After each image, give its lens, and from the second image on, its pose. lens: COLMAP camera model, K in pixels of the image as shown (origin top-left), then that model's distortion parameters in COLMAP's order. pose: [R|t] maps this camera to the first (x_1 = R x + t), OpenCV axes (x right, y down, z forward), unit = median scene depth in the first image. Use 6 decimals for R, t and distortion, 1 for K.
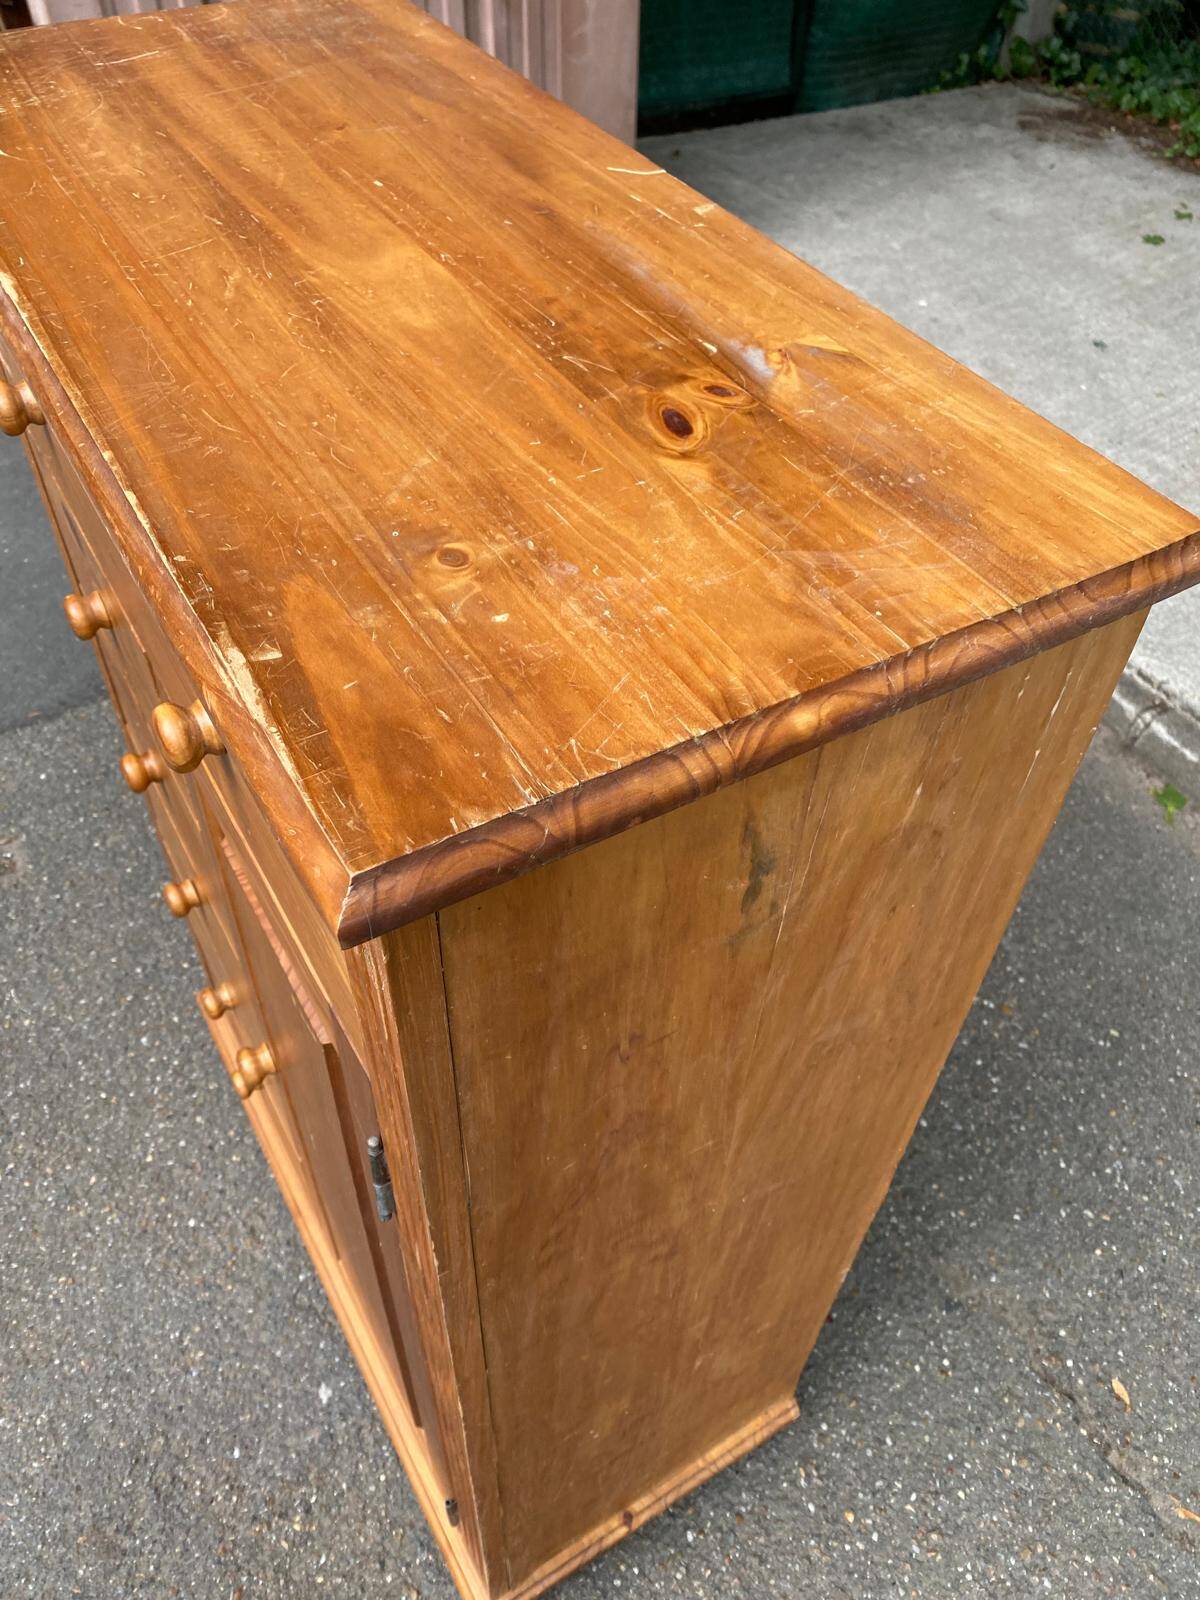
lens RADIAL K [[1230.2, 0, 603.5], [0, 1230.2, 789.7], [0, 0, 1]] dist [0.011711, -0.002286]
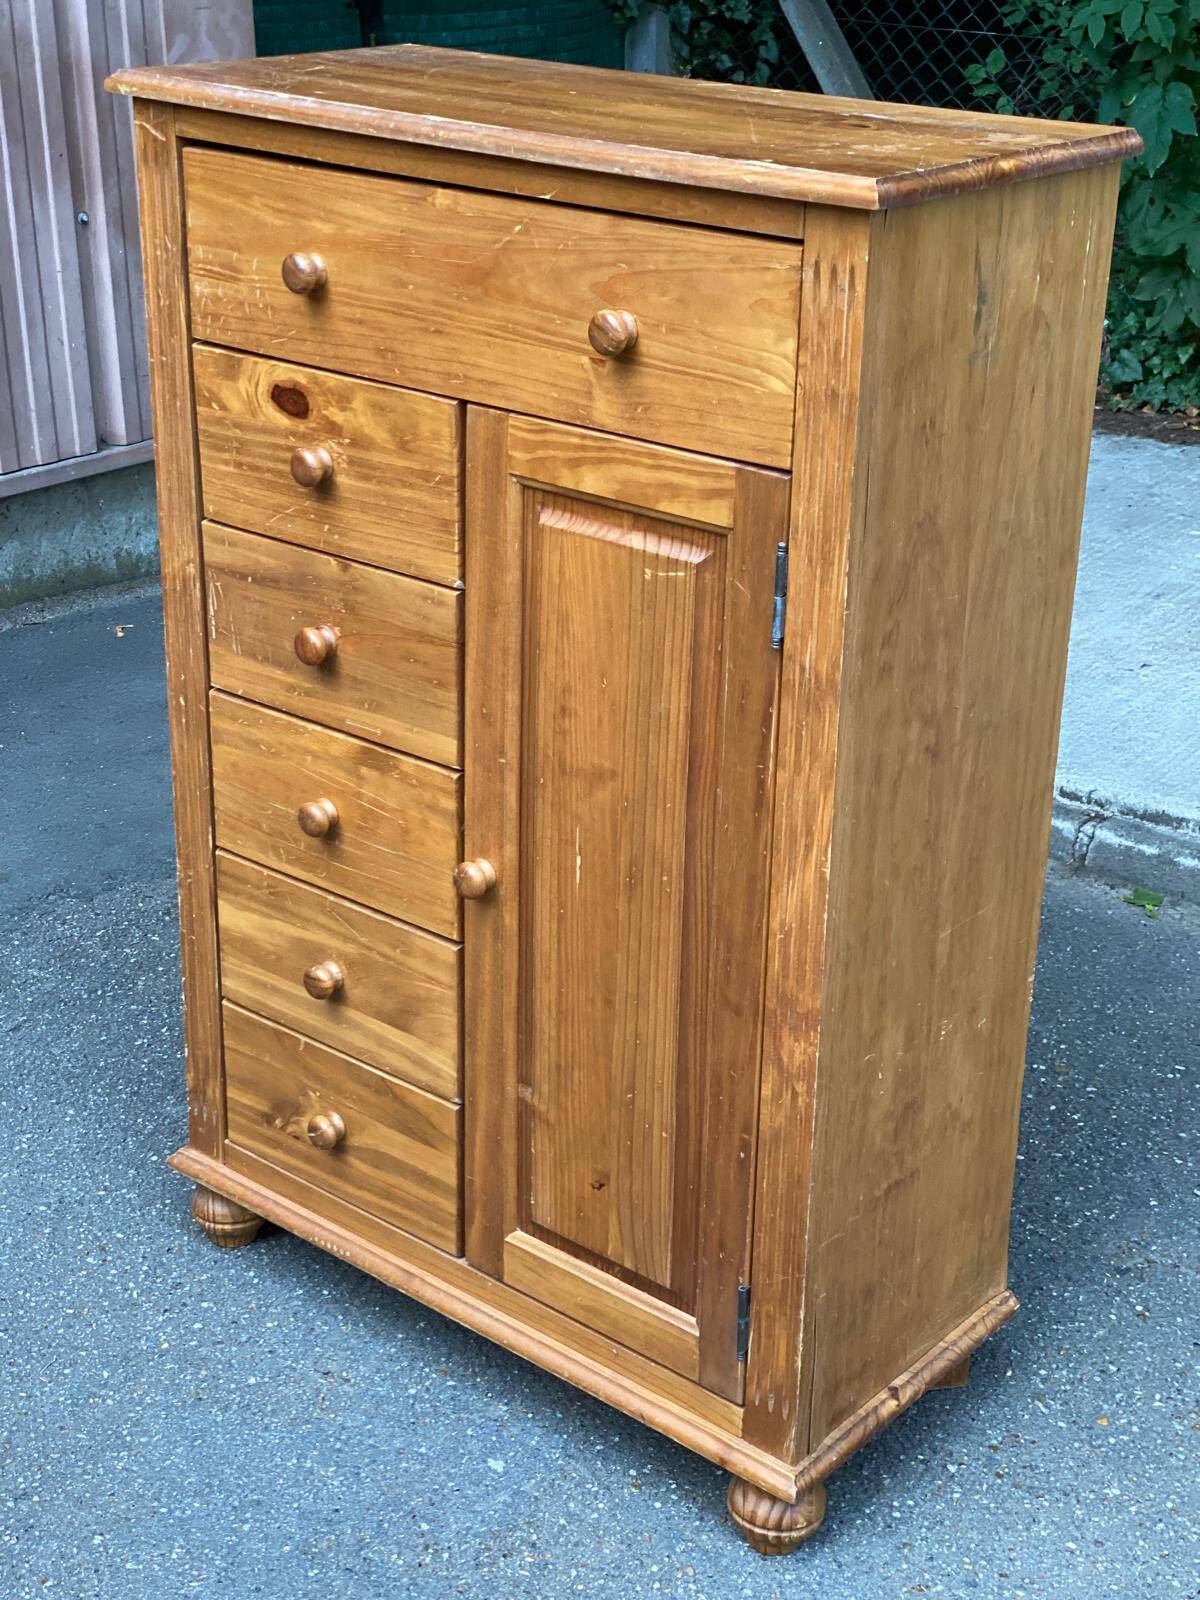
lens RADIAL K [[2398.1, 0, 600.0], [0, 2398.1, 800.0], [0, 0, 1]] dist [0.135556, -0.085398]
pose [[0.944869, -0.141831, 0.295138, -0.585182], [0.247880, 0.898748, -0.361673, 0.702234], [-0.213959, 0.414893, 0.884356, -0.657010]]
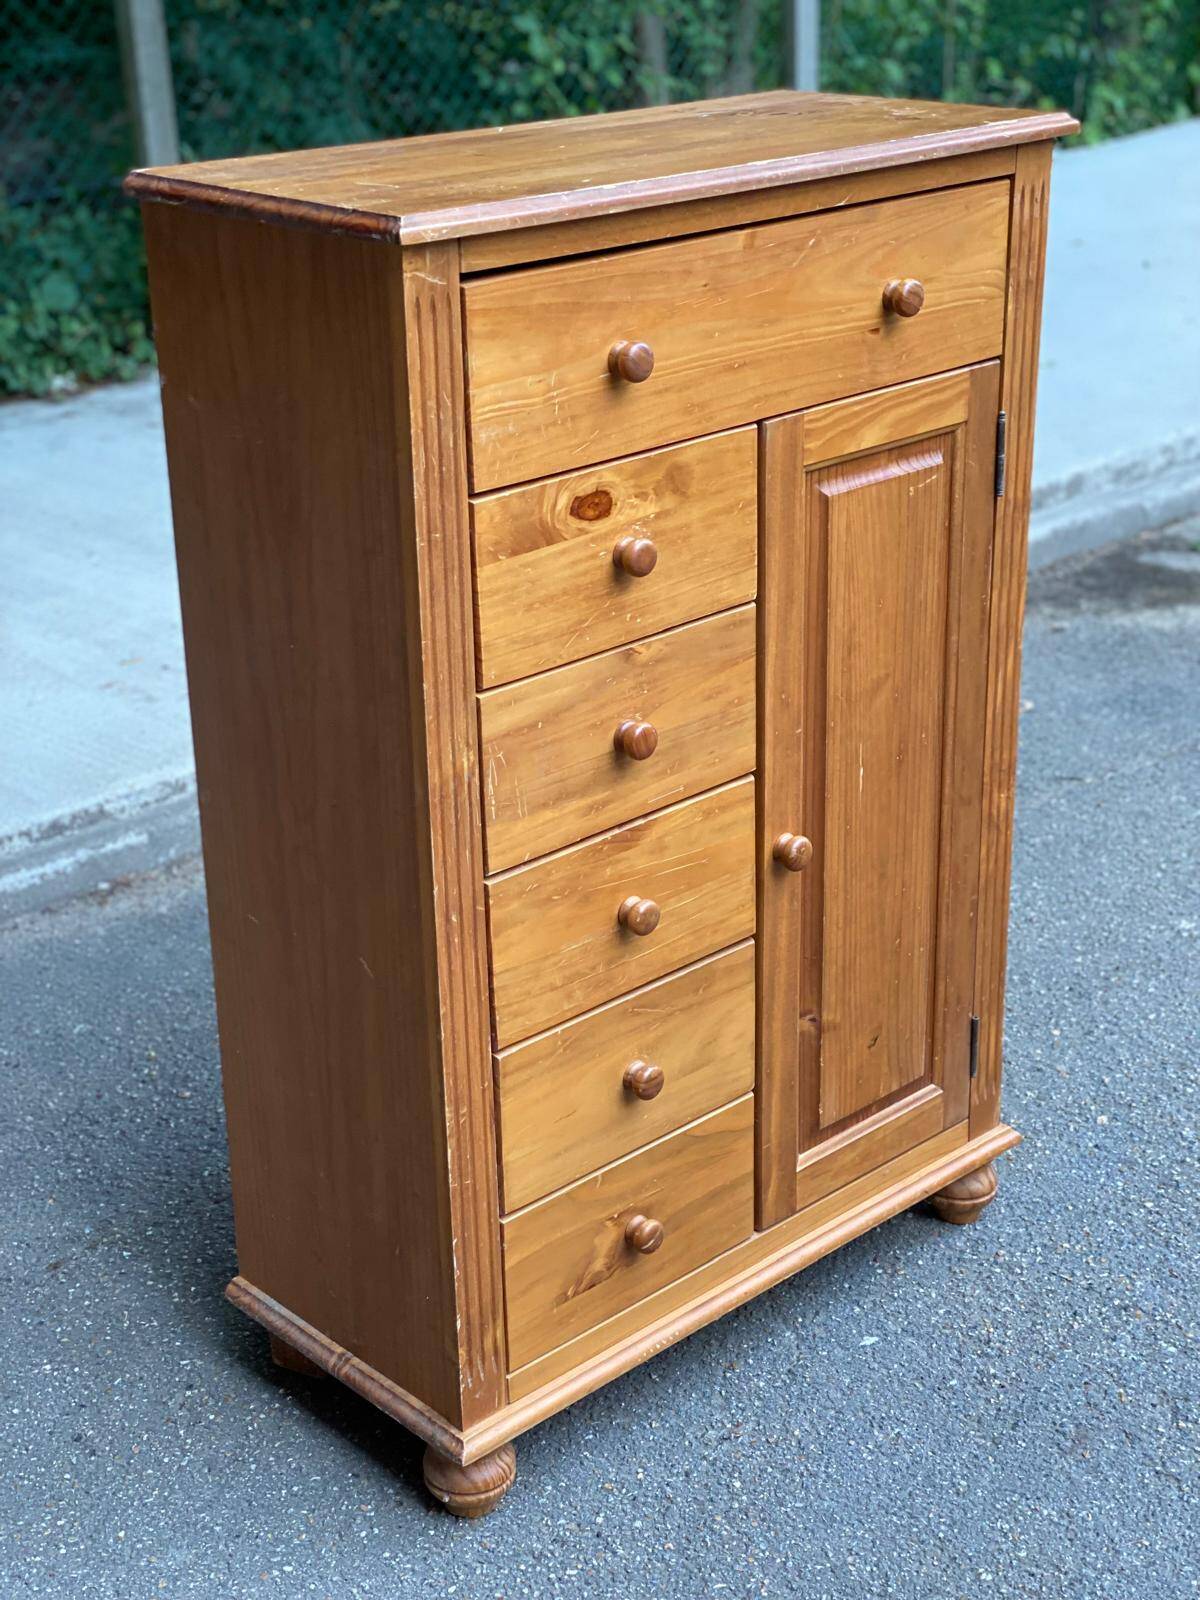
lens RADIAL K [[2398.1, 0, 600.0], [0, 2398.1, 800.0], [0, 0, 1]] dist [0.135556, -0.085398]
pose [[-0.208514, -0.401291, 0.891901, -1.662281], [0.723670, 0.550142, 0.416708, -0.647678], [-0.657894, 0.732331, 0.175690, 0.519687]]
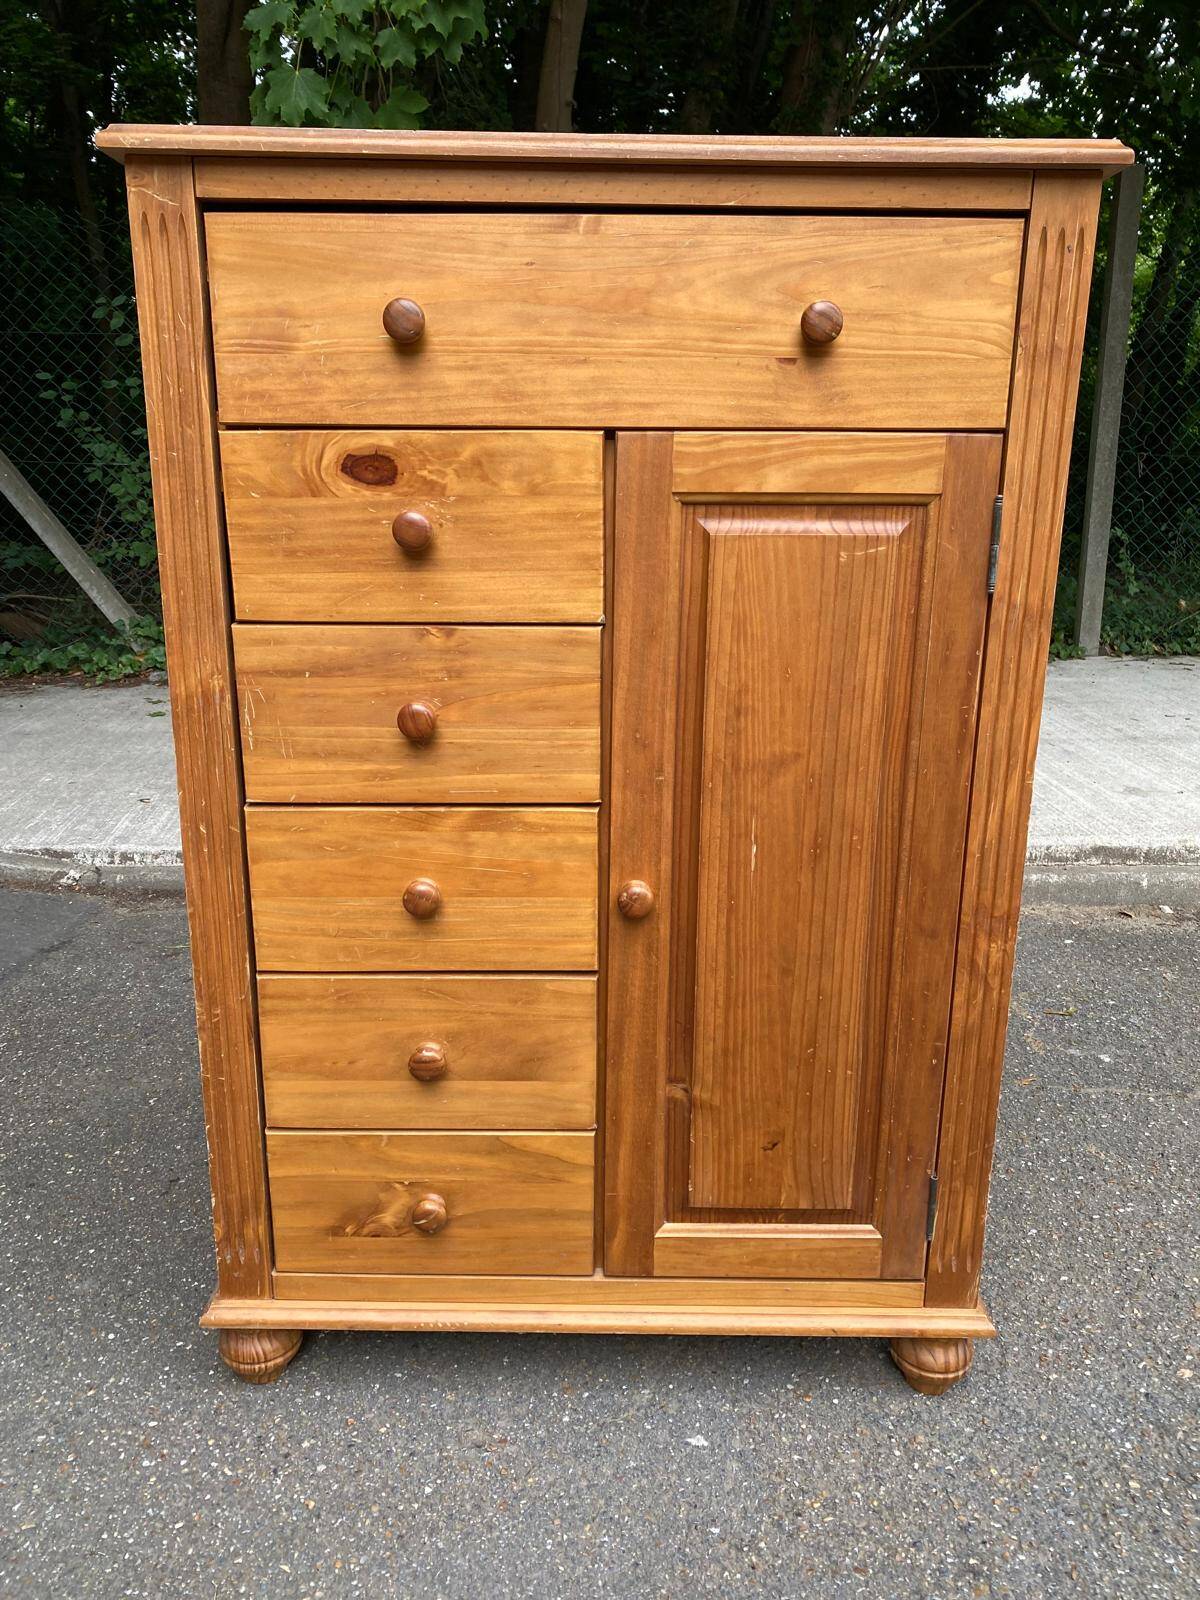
lens RADIAL K [[1230.2, 0, 603.5], [0, 1230.2, 789.7], [0, 0, 1]] dist [0.011711, -0.002286]
pose [[0.515164, -0.258225, 0.817267, -0.885536], [0.630653, 0.759930, -0.157423, 0.227569], [-0.580416, 0.596511, 0.554339, 0.257538]]
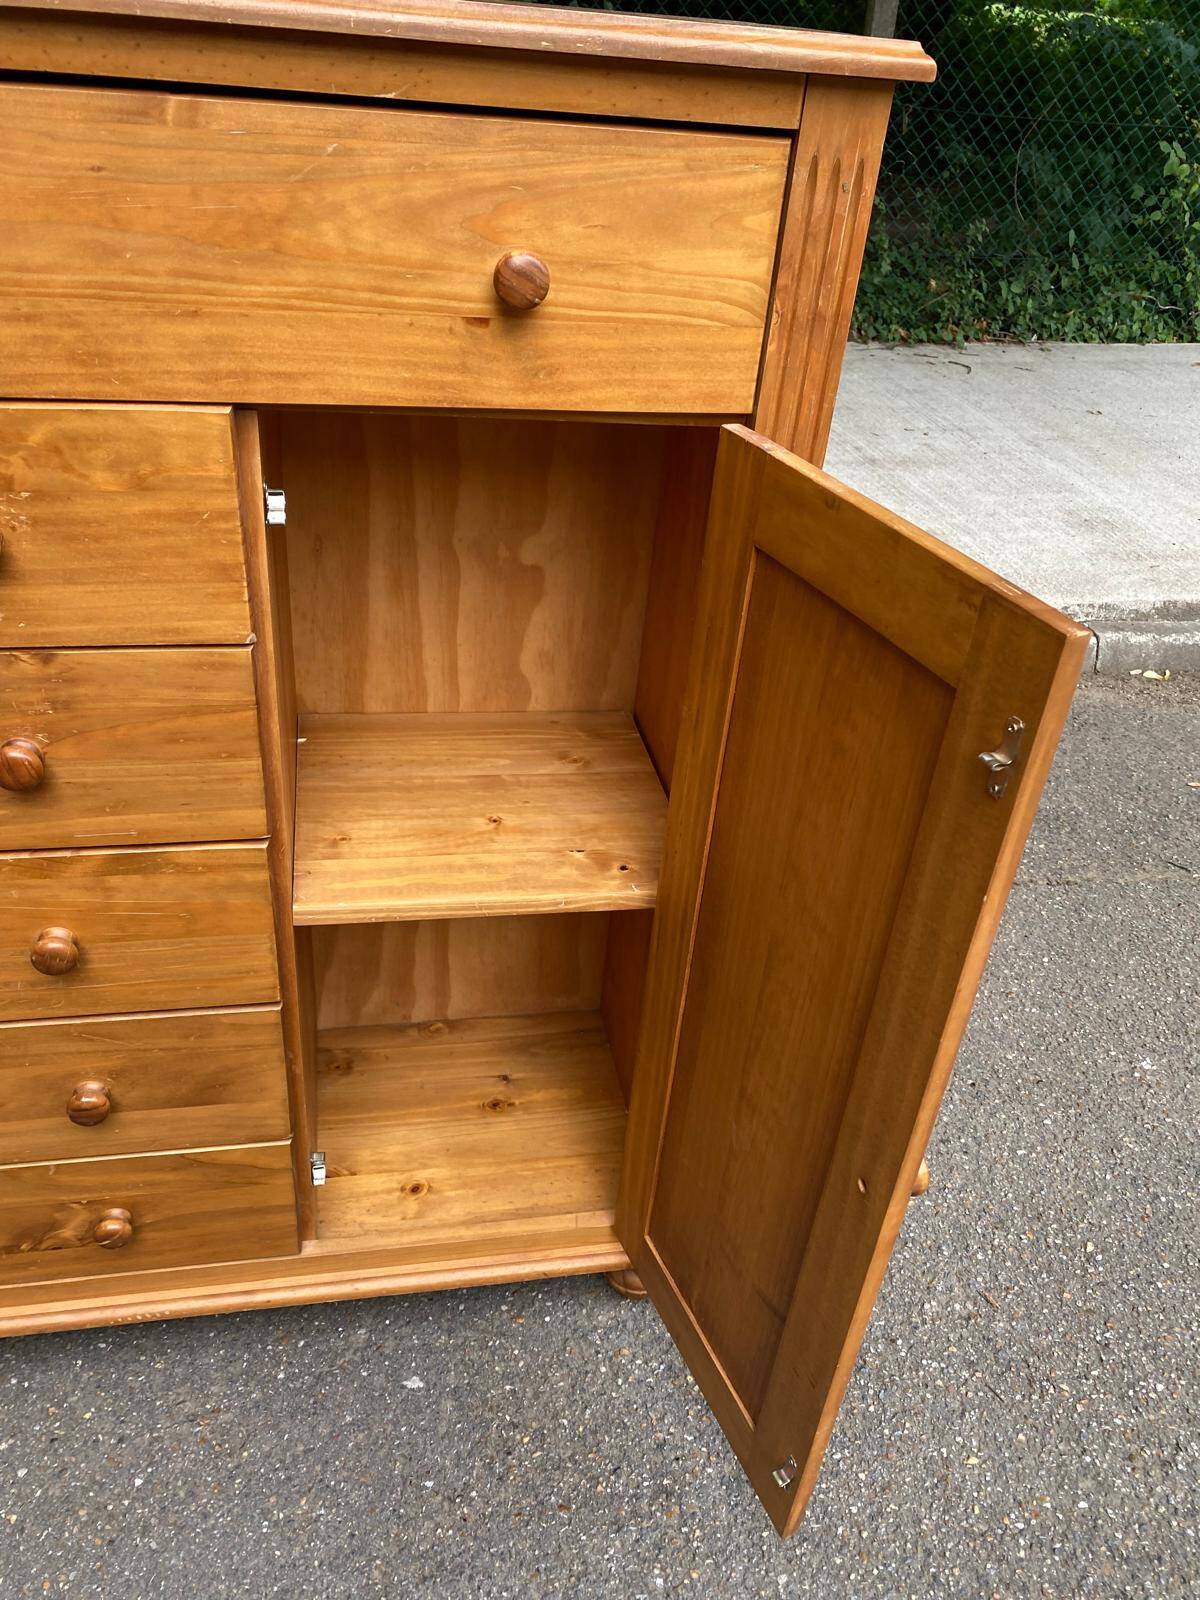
lens RADIAL K [[1230.3, 0, 589.7], [0, 1230.3, 810.3], [0, 0, 1]] dist [0.006440, 0.005170]
pose [[0.351432, -0.523310, 0.776300, -0.680410], [0.638656, 0.740304, 0.209925, 0.060719], [-0.684554, 0.422014, 0.594382, 0.178328]]
